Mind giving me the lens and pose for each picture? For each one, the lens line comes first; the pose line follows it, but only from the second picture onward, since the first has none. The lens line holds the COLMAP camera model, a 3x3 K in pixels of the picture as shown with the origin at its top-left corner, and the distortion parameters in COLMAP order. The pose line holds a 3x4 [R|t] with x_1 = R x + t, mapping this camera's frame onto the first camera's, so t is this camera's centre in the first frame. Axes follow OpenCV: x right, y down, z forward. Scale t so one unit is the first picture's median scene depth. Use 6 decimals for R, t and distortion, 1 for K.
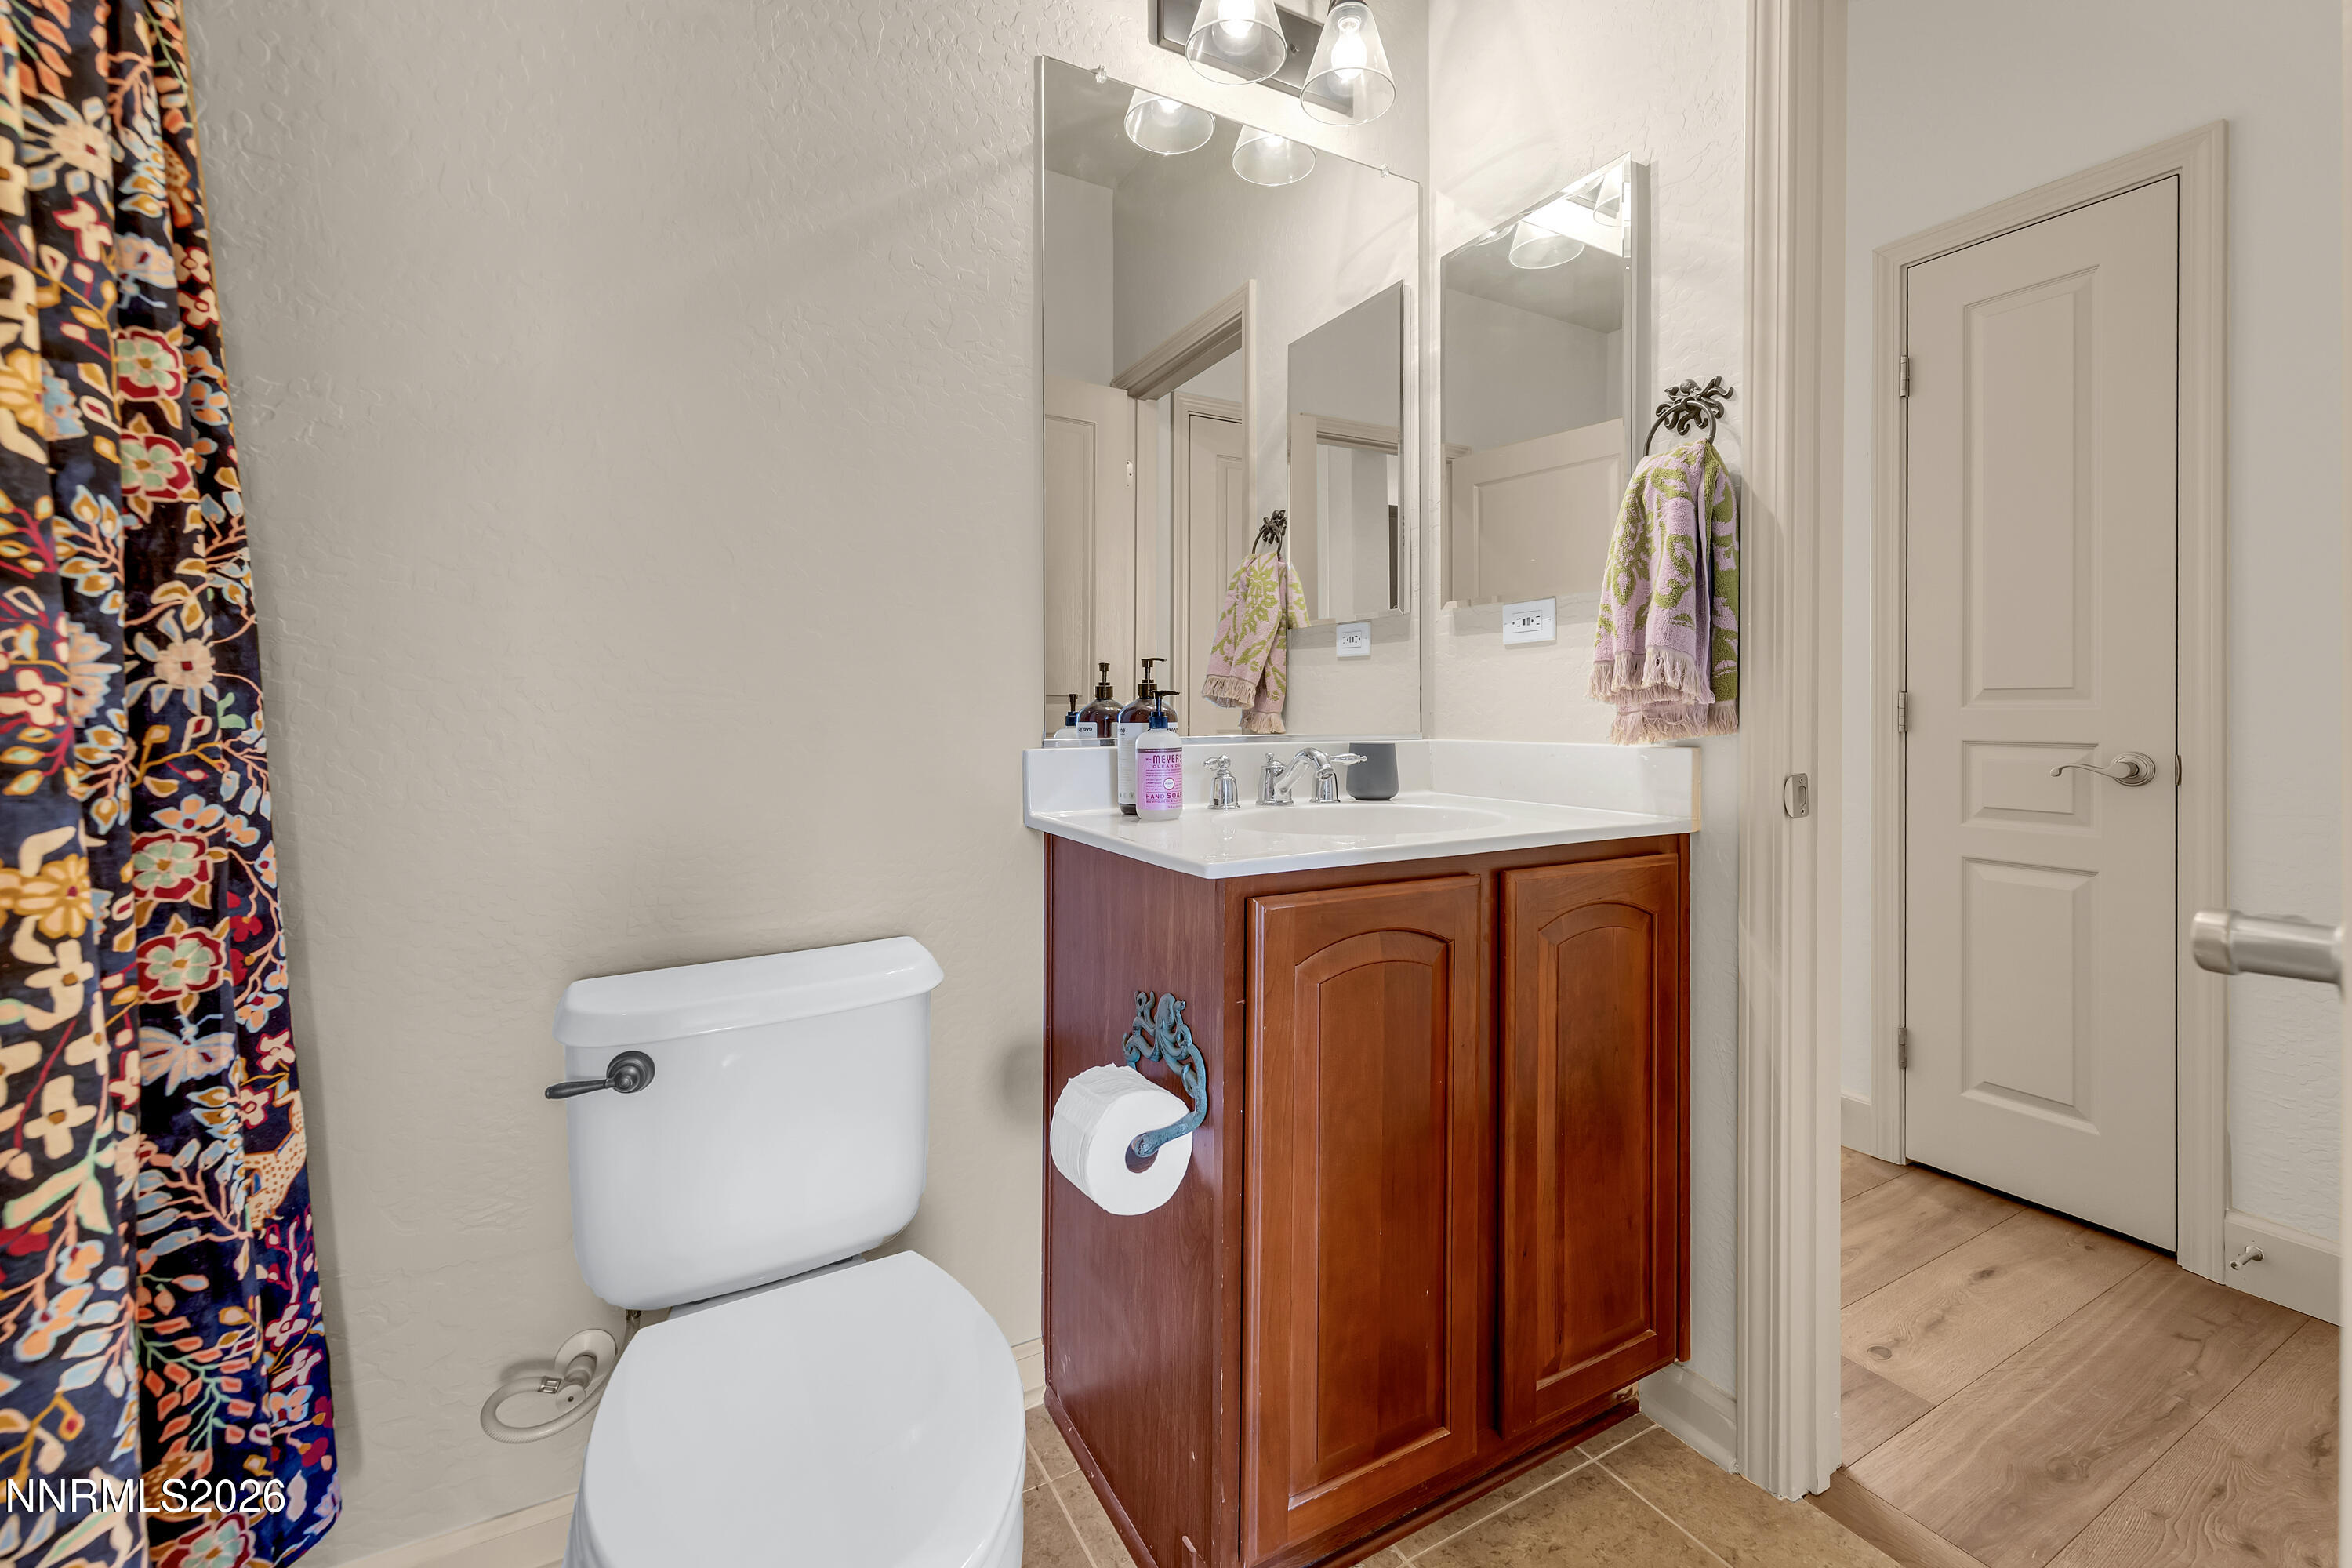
lens RADIAL K [[996.4, 0, 1212.6], [0, 996.4, 720.5], [0, 0, 1]] dist [-0.000266, -0.000739]
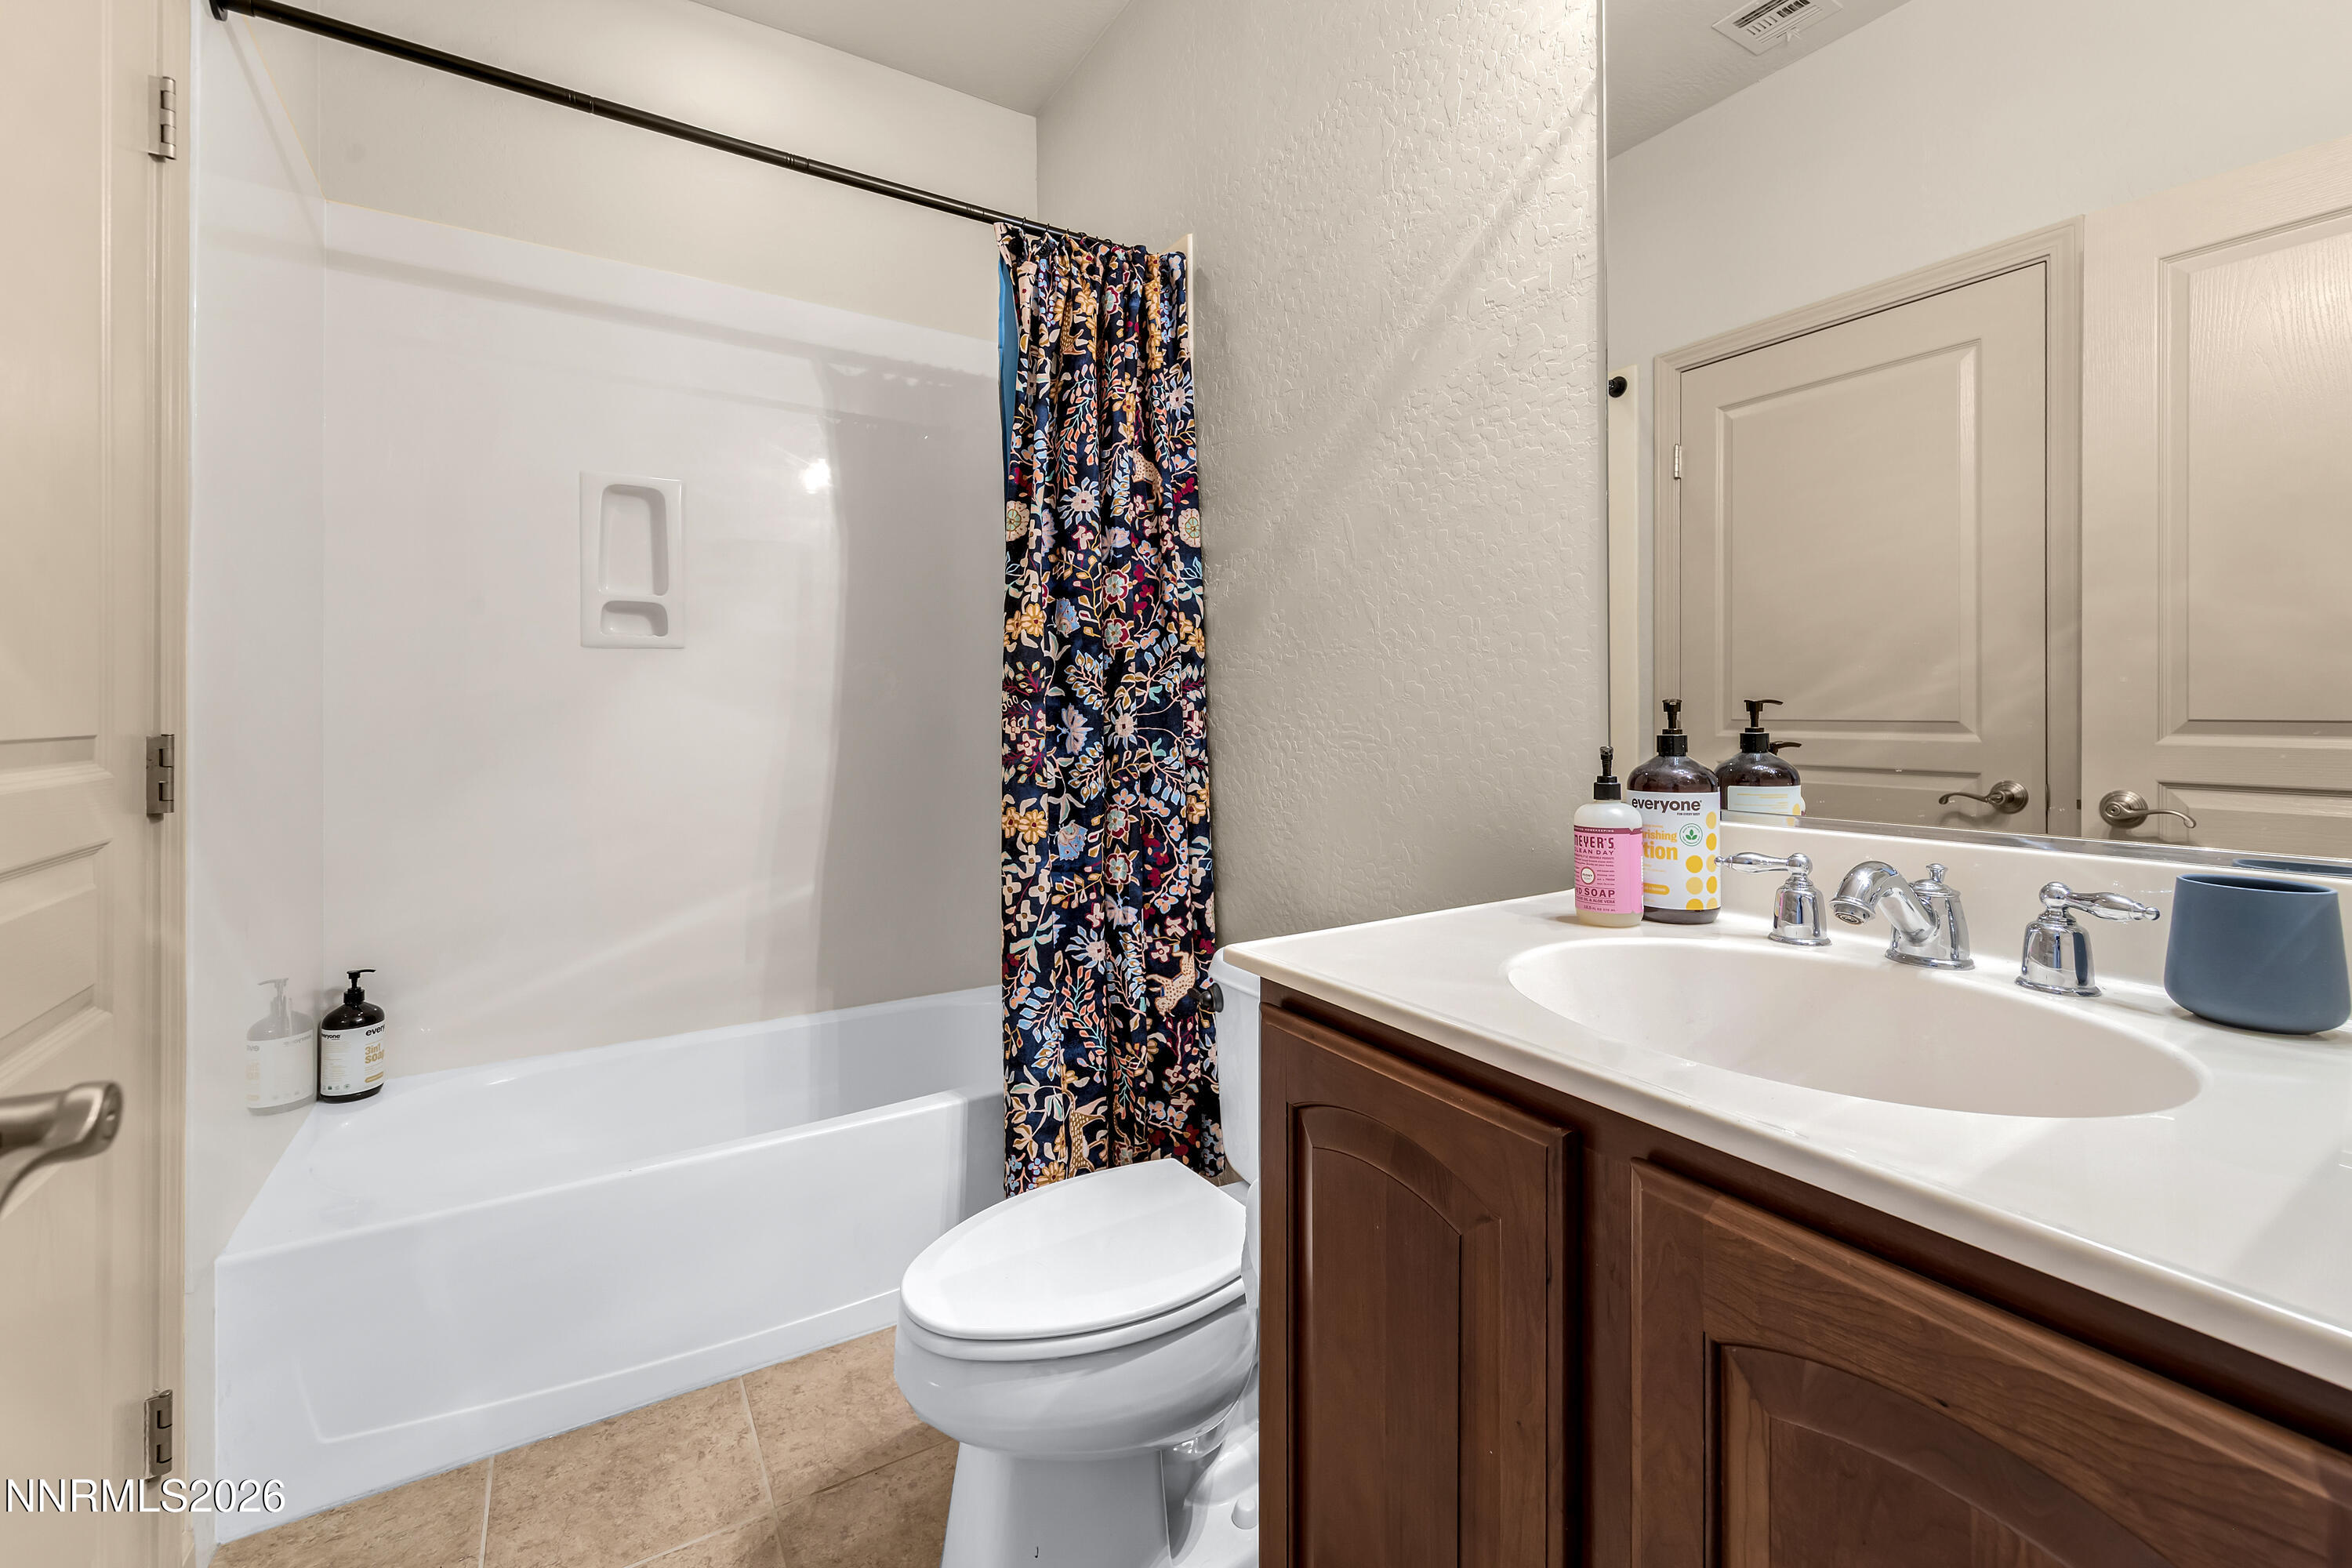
lens RADIAL K [[996.4, 0, 1200.4], [0, 996.4, 716.0], [0, 0, 1]] dist [-0.000266, -0.000739]
pose [[0.042984, 0.002727, -0.999072, 1.060786], [-0.006079, 0.999978, 0.002468, -0.082927], [0.999057, 0.005968, 0.043000, 1.071708]]
